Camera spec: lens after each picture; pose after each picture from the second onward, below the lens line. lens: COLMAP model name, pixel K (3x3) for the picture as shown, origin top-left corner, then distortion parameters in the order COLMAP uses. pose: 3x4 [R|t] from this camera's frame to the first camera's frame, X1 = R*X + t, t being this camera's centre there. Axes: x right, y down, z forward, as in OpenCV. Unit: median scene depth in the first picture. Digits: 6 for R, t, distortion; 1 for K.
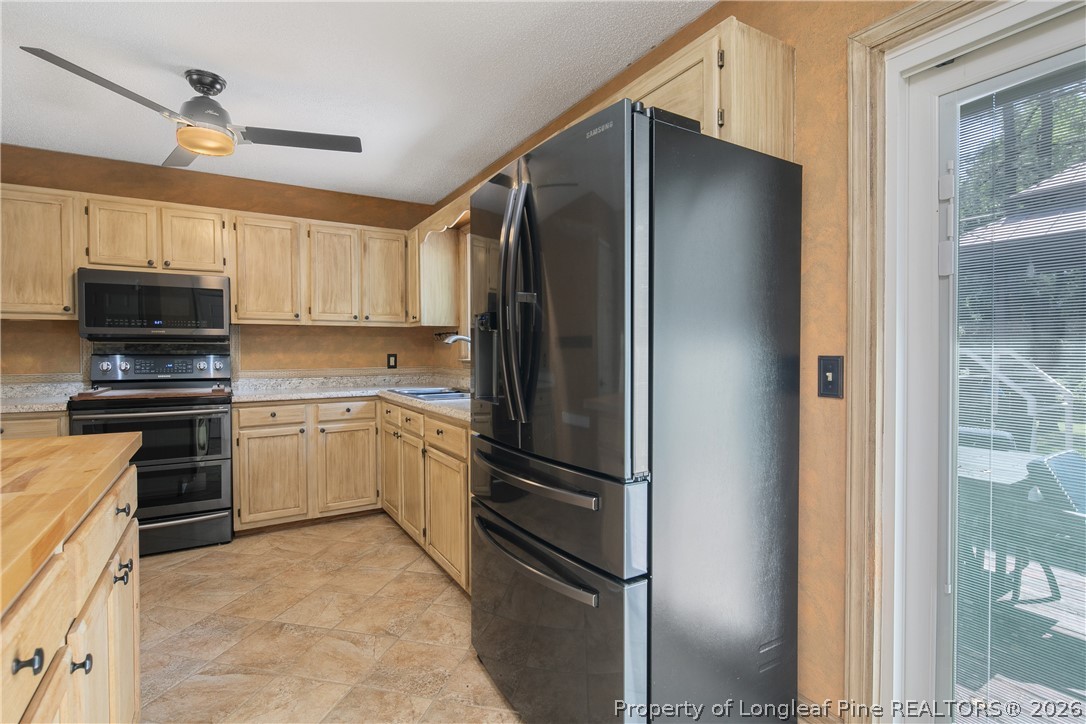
lens RADIAL K [[523.3, 0, 540.9], [0, 523.3, 359.9], [0, 0, 1]] dist [0.005012, -0.003650]
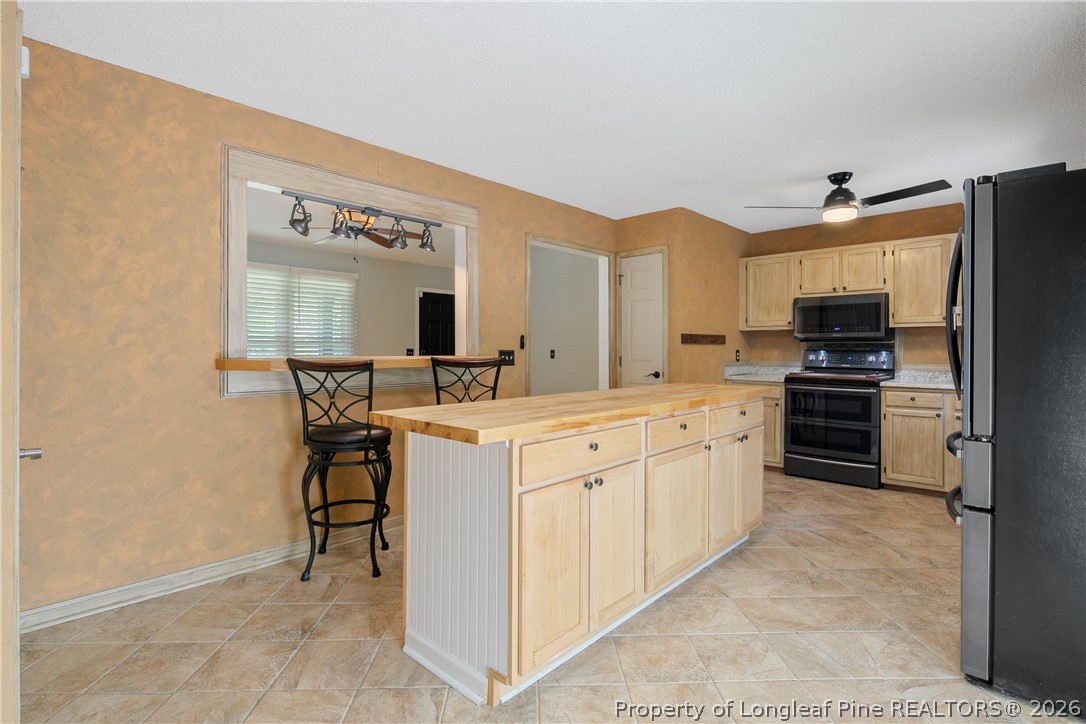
lens RADIAL K [[523.3, 0, 539.7], [0, 523.3, 344.6], [0, 0, 1]] dist [0.005012, -0.003650]
pose [[0.263751, -0.002514, -0.964587, 0.469964], [-0.020563, 0.999755, -0.008228, 0.002574], [0.964372, 0.022005, 0.263635, -0.201508]]
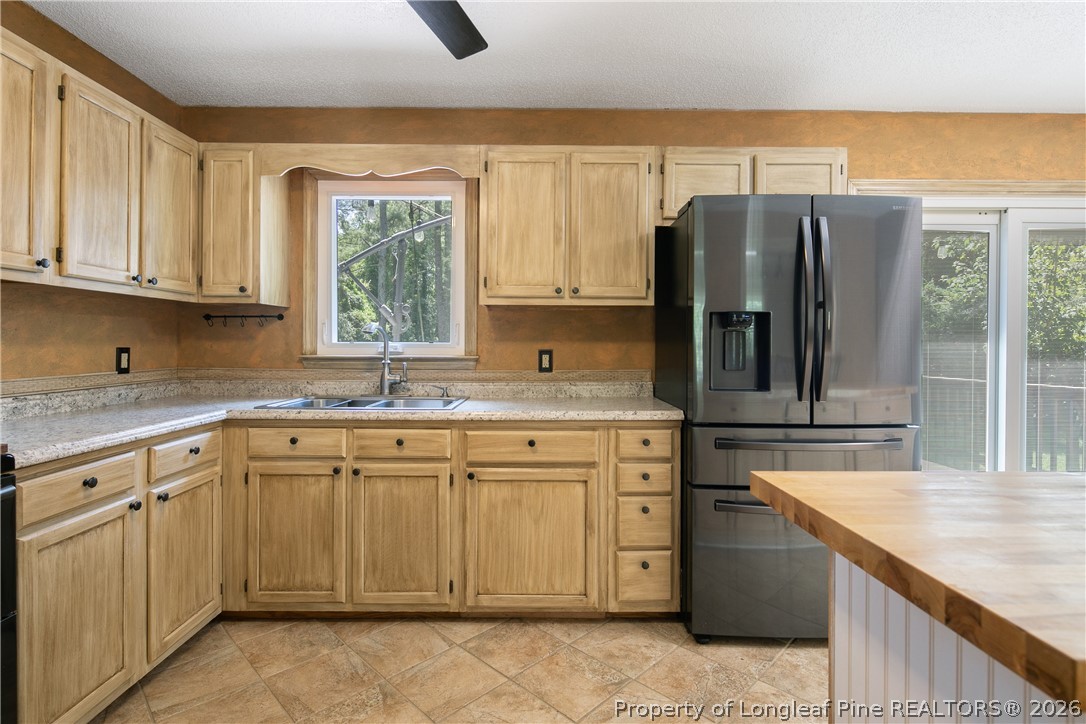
lens RADIAL K [[523.3, 0, 548.1], [0, 523.3, 345.2], [0, 0, 1]] dist [0.005012, -0.003650]
pose [[0.509275, 0.007220, 0.860574, -0.697340], [0.006702, 0.999901, -0.012355, -0.005363], [-0.860578, 0.012060, 0.509176, 0.431626]]
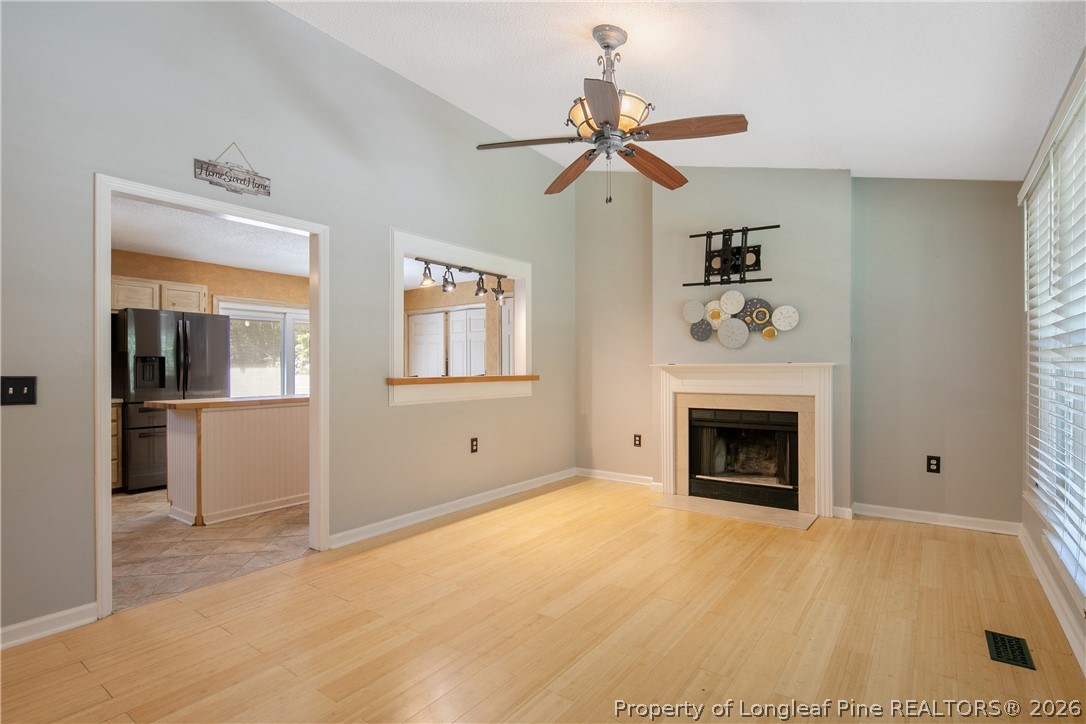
lens RADIAL K [[523.3, 0, 540.3], [0, 523.3, 368.7], [0, 0, 1]] dist [0.005012, -0.003650]
pose [[-0.393063, 0.006572, 0.919488, -1.827211], [0.019120, 0.999817, 0.001028, 0.004397], [-0.919313, 0.017985, -0.393117, 0.129248]]
